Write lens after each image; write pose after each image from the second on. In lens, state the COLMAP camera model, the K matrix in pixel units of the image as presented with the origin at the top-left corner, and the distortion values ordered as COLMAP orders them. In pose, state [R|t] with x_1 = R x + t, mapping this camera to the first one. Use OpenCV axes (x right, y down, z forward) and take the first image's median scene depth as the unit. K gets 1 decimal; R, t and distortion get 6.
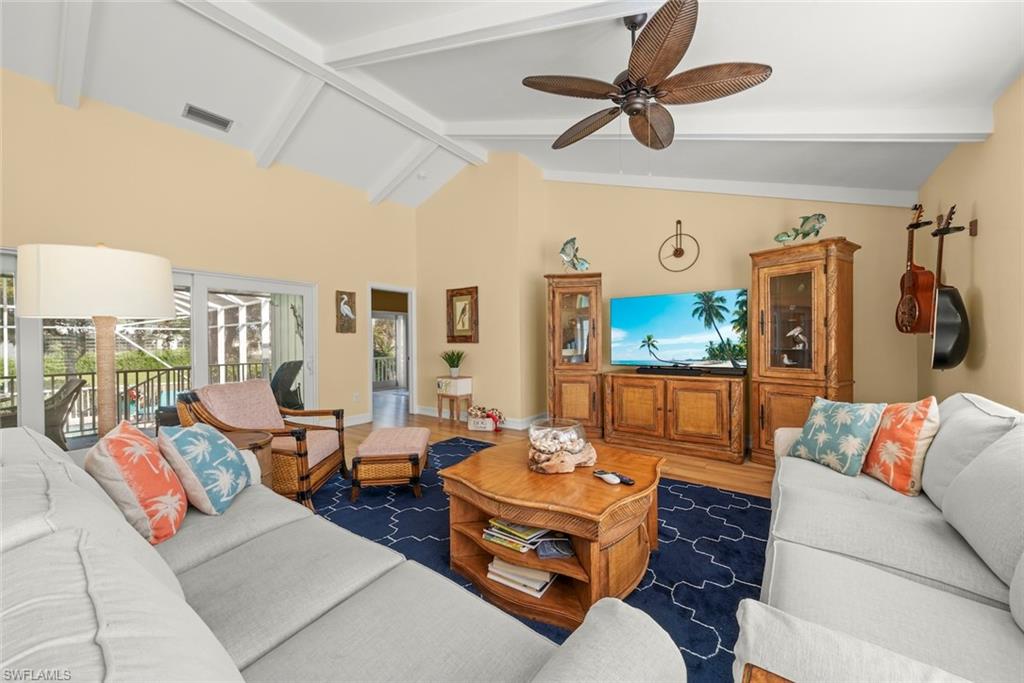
lens RADIAL K [[376.4, 0, 511.9], [0, 376.4, 343.7], [0, 0, 1]] dist [-0.000496, 0.000149]
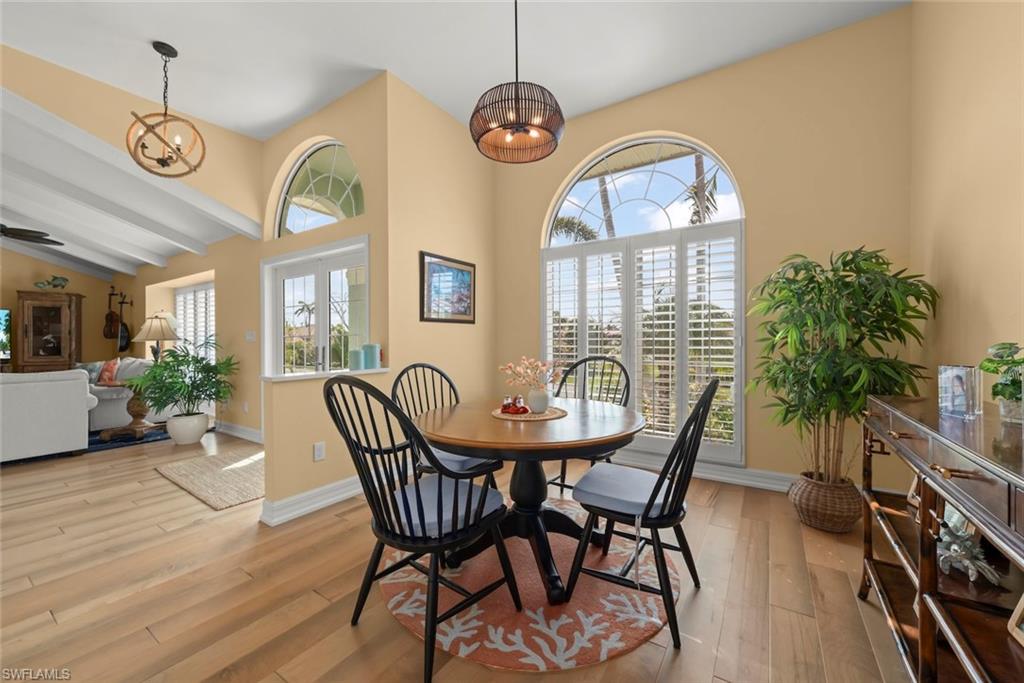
lens RADIAL K [[392.5, 0, 512.0], [0, 392.5, 341.5], [0, 0, 1]] dist [-0.000039, 0.000145]
pose [[-0.056540, 0.007085, 0.998375, -1.147433], [0.010392, 0.999925, -0.006508, 0.023755], [-0.998346, 0.010008, -0.056609, -1.027508]]
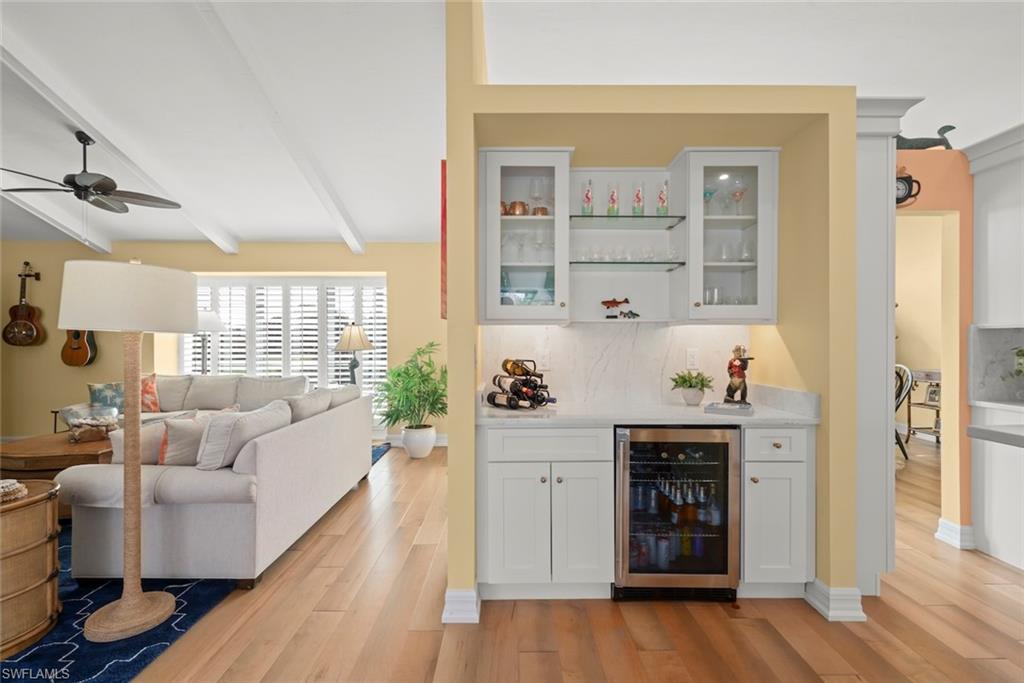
lens RADIAL K [[461.6, 0, 512.0], [0, 461.6, 341.5], [0, 0, 1]] dist [0.003312, 0.000493]
pose [[-0.595338, 0.009311, 0.803421, -1.147931], [0.013148, 0.999912, -0.001846, -0.012589], [-0.803368, 0.009464, -0.595408, 0.388284]]
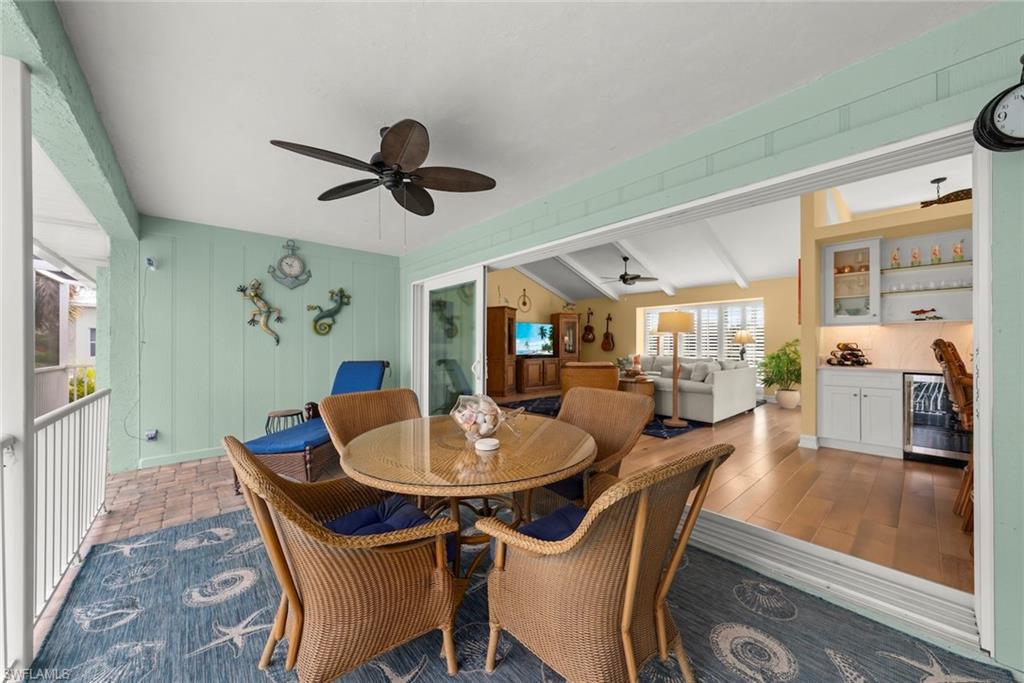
lens RADIAL K [[363.2, 0, 511.5], [0, 363.2, 343.8], [0, 0, 1]] dist [-0.001075, 0.000033]
pose [[0.210121, 0.015023, 0.977560, -1.853674], [0.002544, 0.999870, -0.015912, 0.028216], [-0.977672, 0.005830, 0.210055, 0.717950]]
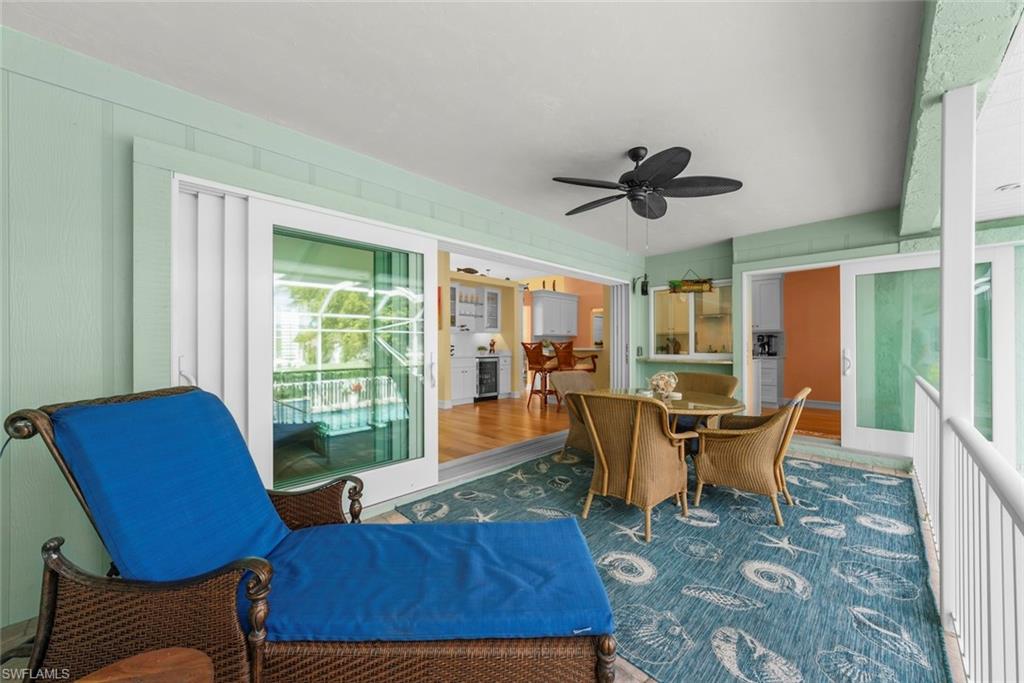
lens RADIAL K [[376.4, 0, 511.9], [0, 376.4, 343.7], [0, 0, 1]] dist [-0.000496, 0.000149]
pose [[-0.989131, 0.012192, 0.146529, -1.210180], [0.012587, 0.999919, 0.001766, 0.020482], [-0.146495, 0.003591, -0.989205, 1.712199]]
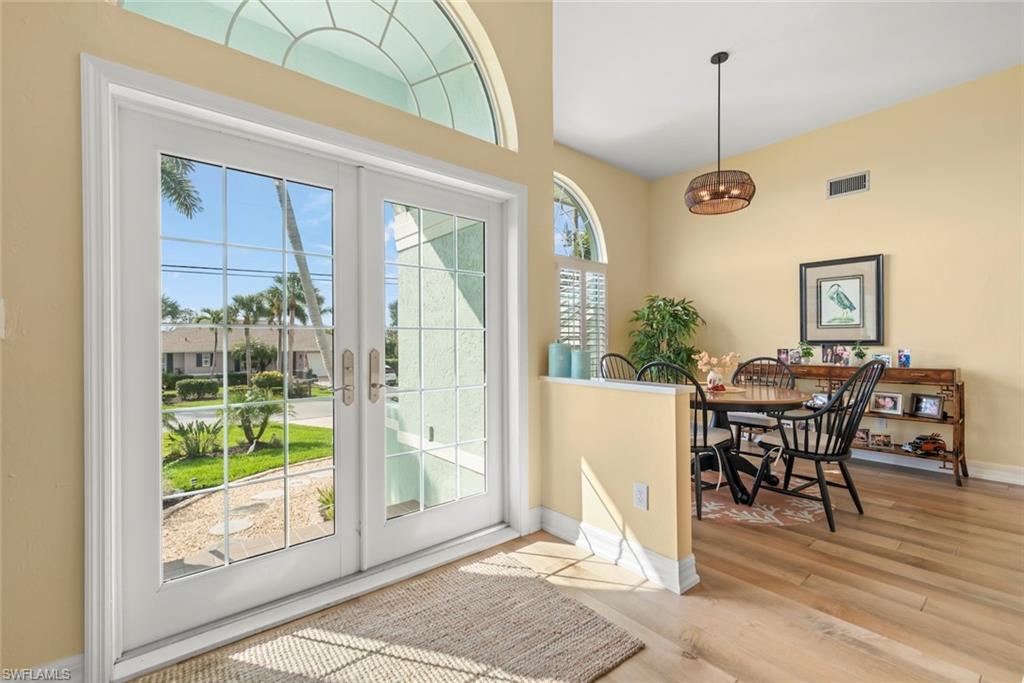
lens RADIAL K [[440.6, 0, 512.0], [0, 440.6, 341.5], [0, 0, 1]] dist [-0.001172, 0.000093]
pose [[-0.970981, 0.016131, 0.238614, -0.425034], [0.016409, 0.999865, -0.000822, 0.017864], [-0.238595, 0.003117, -0.971114, -0.127644]]
